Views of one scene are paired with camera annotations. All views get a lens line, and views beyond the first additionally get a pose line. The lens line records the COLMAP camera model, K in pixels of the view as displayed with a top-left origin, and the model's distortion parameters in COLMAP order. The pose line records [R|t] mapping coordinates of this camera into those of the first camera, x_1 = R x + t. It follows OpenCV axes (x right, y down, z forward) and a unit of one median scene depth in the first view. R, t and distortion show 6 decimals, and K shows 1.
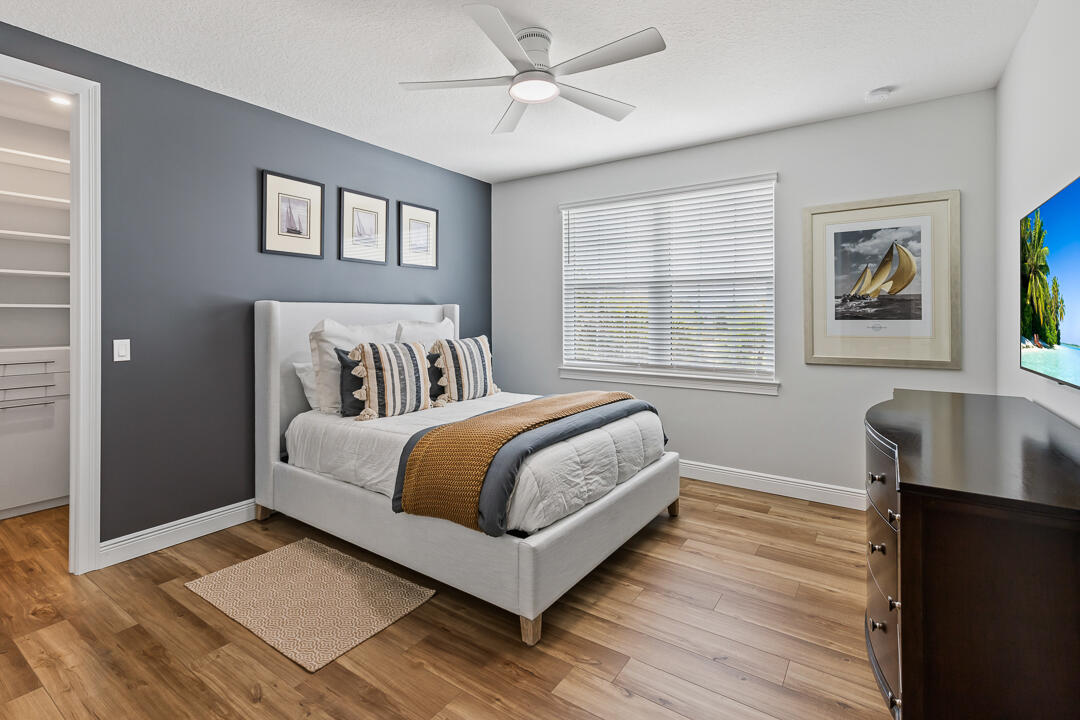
lens RADIAL K [[506.7, 0, 541.7], [0, 506.7, 307.8], [0, 0, 1]] dist [0.000601, -0.000547]
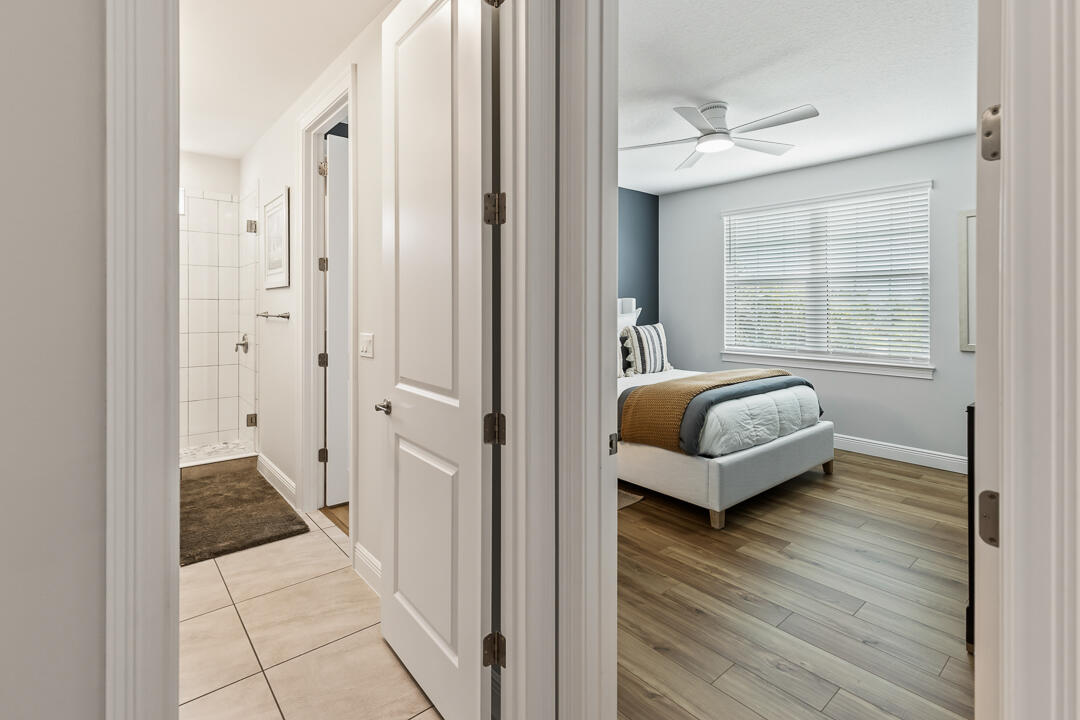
lens RADIAL K [[515.0, 0, 539.3], [0, 515.0, 302.1], [0, 0, 1]] dist [0.003702, 0.000217]
pose [[0.963793, 0.000100, -0.266653, -0.081729], [0.001318, 0.999986, 0.005138, -0.005711], [0.266650, -0.005303, 0.963779, -0.395754]]
